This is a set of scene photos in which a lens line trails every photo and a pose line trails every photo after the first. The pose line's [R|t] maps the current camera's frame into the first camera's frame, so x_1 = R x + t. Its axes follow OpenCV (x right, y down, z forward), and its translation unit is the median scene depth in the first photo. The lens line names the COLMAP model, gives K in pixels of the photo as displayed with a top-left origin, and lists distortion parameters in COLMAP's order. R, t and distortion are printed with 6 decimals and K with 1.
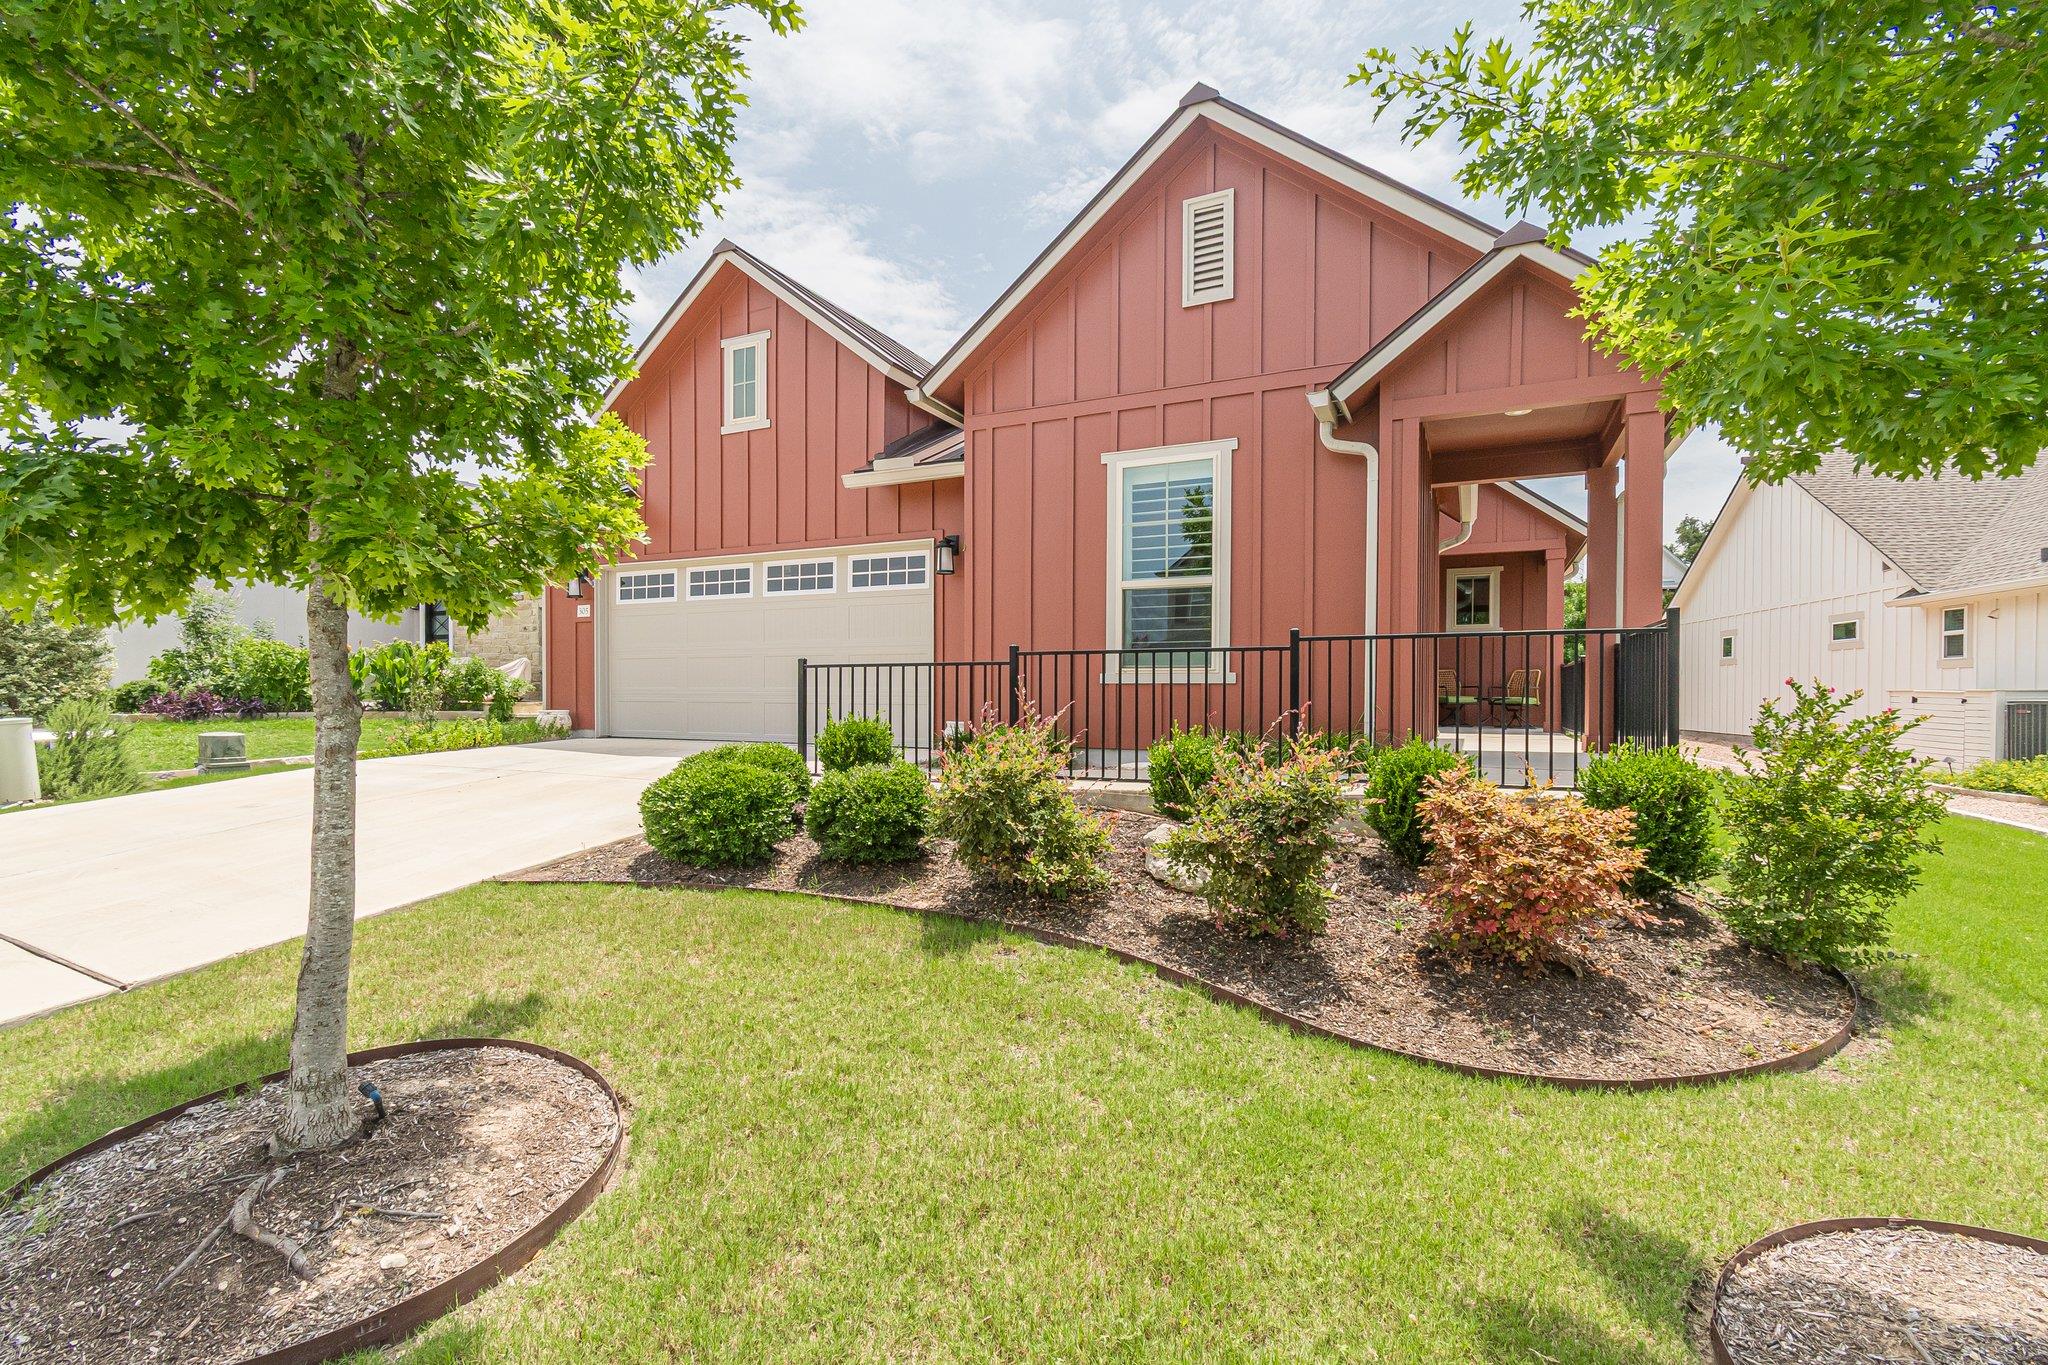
lens RADIAL K [[917.6, 0, 1030.0], [0, 917.6, 706.1], [0, 0, 1]] dist [0.000914, 0.000181]
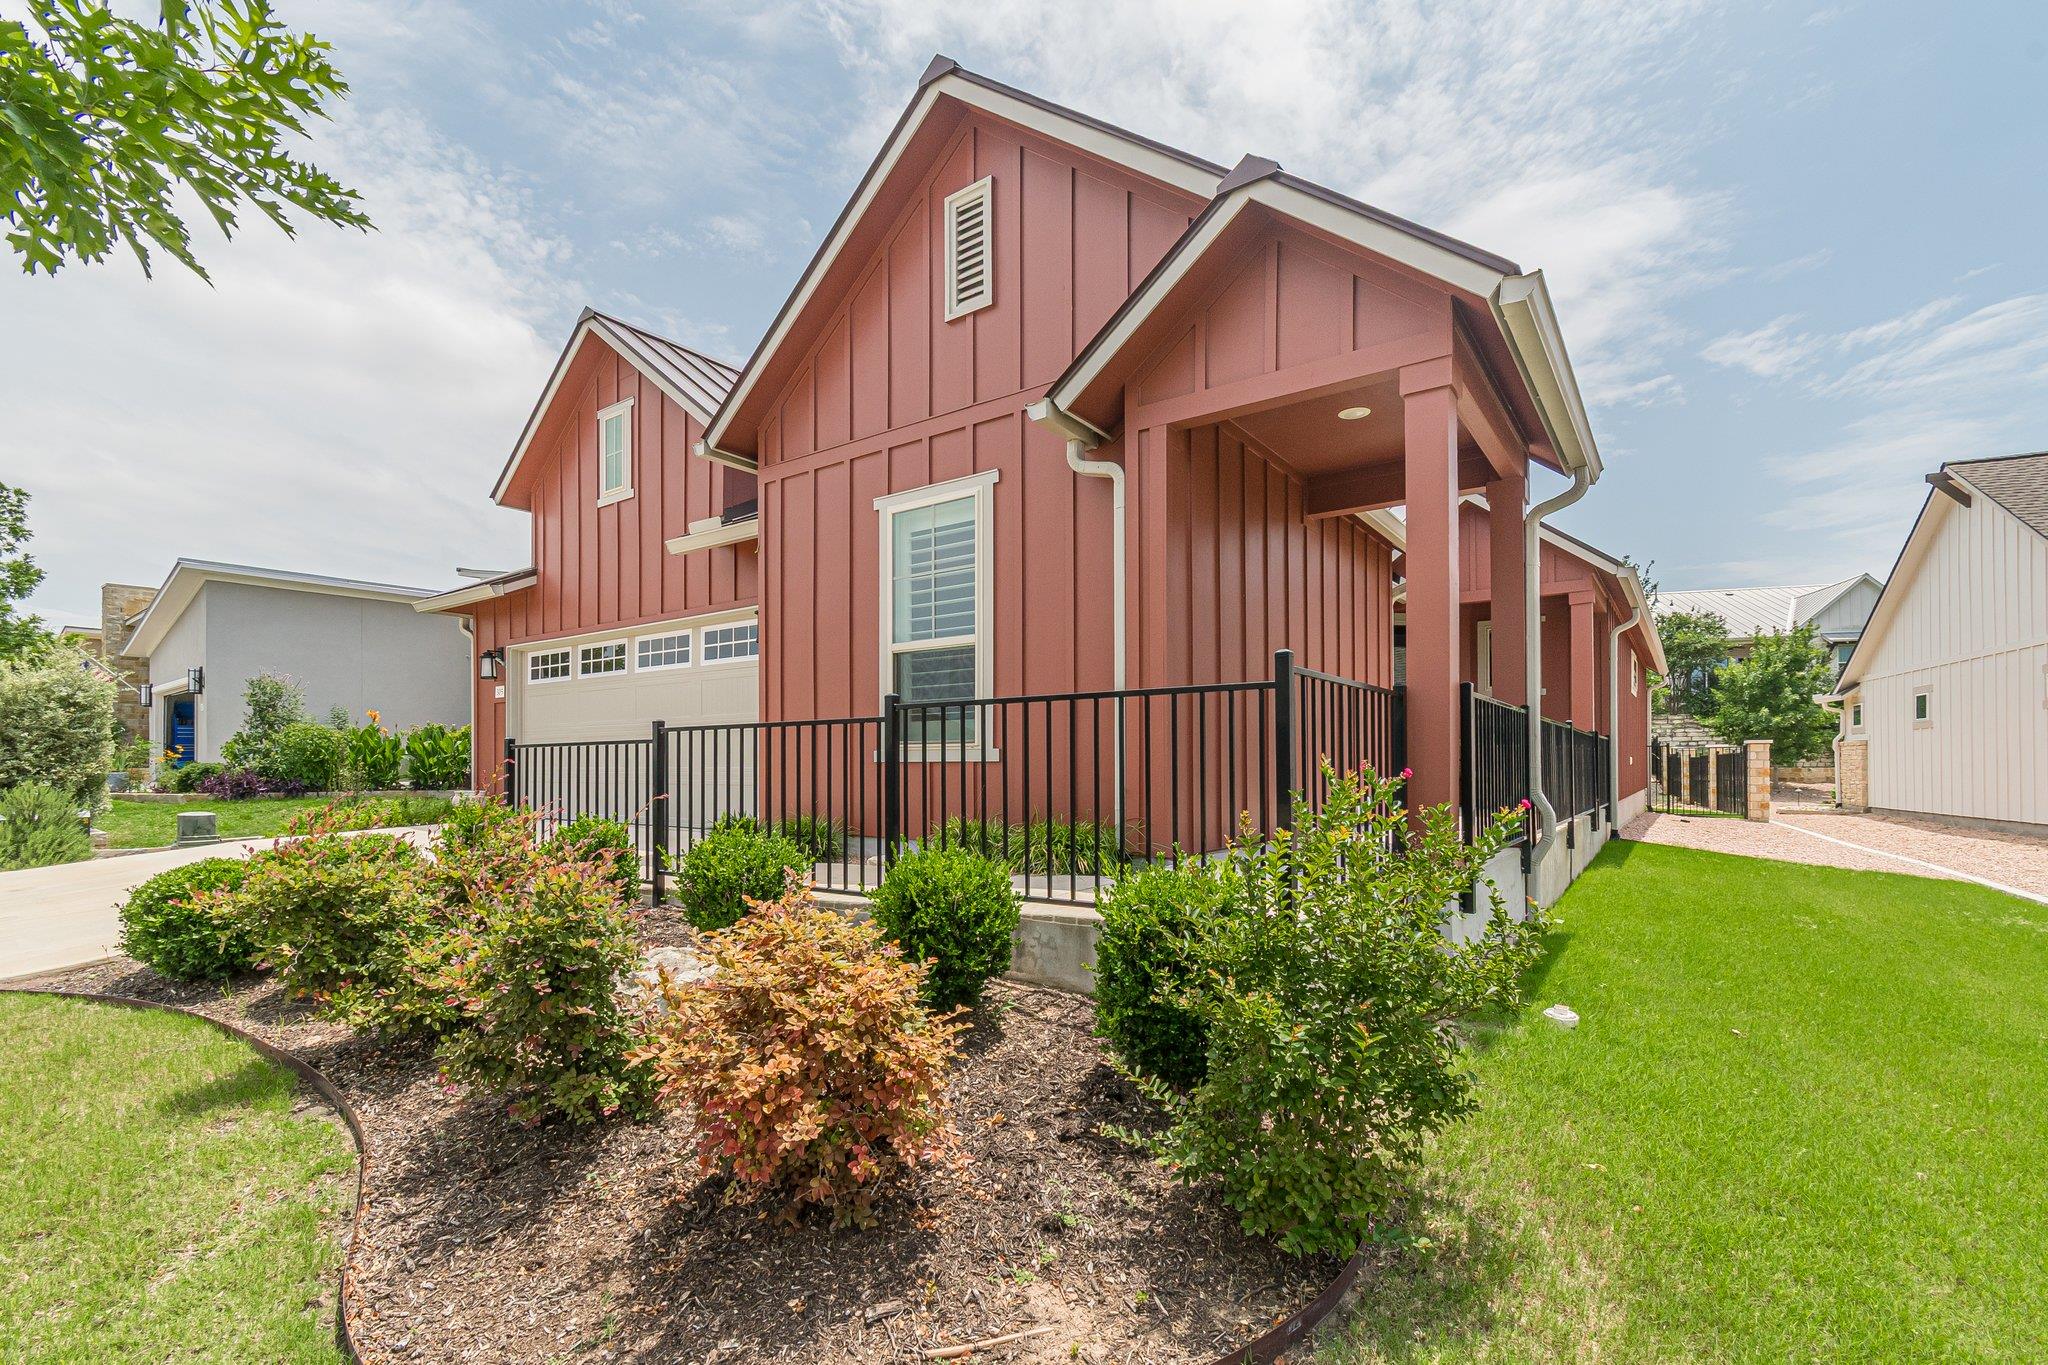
lens RADIAL K [[916.2, 0, 1025.2], [0, 916.2, 762.5], [0, 0, 1]] dist [-0.001791, -0.000257]
pose [[0.983713, -0.007108, -0.179605, 0.310087], [0.003837, 0.999821, -0.018550, -0.006659], [0.179705, 0.017559, 0.983564, 0.145433]]
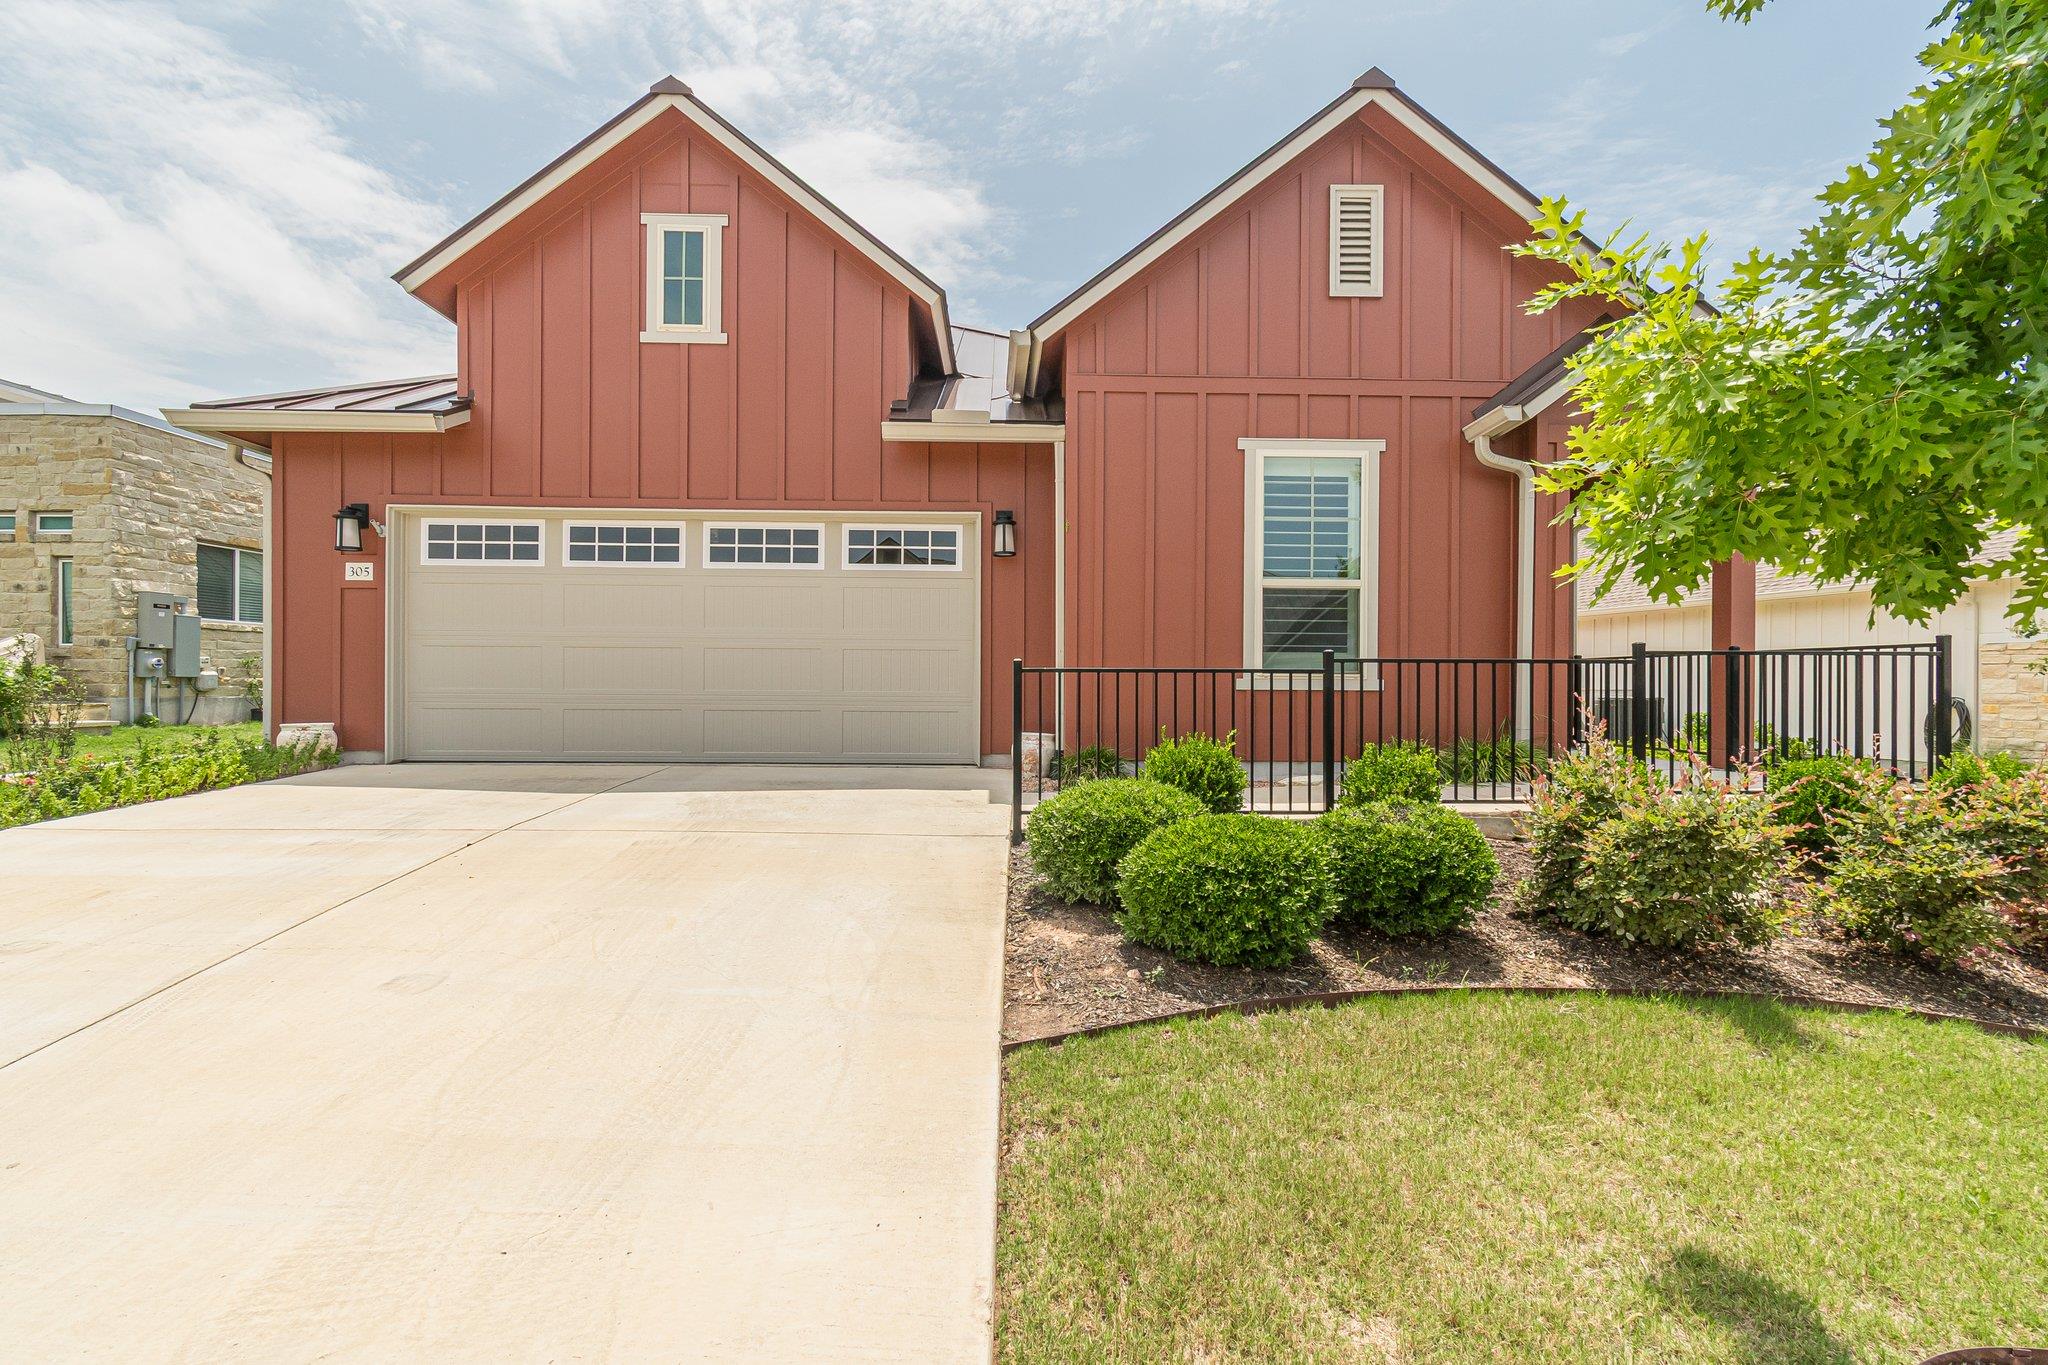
lens RADIAL K [[907.0, 0, 1017.7], [0, 907.0, 692.6], [0, 0, 1]] dist [-0.000891, 0.000049]
pose [[0.889872, 0.002704, 0.456202, -0.437401], [0.002029, 0.999949, -0.009884, -0.011206], [-0.456206, 0.009721, 0.889821, 0.250074]]
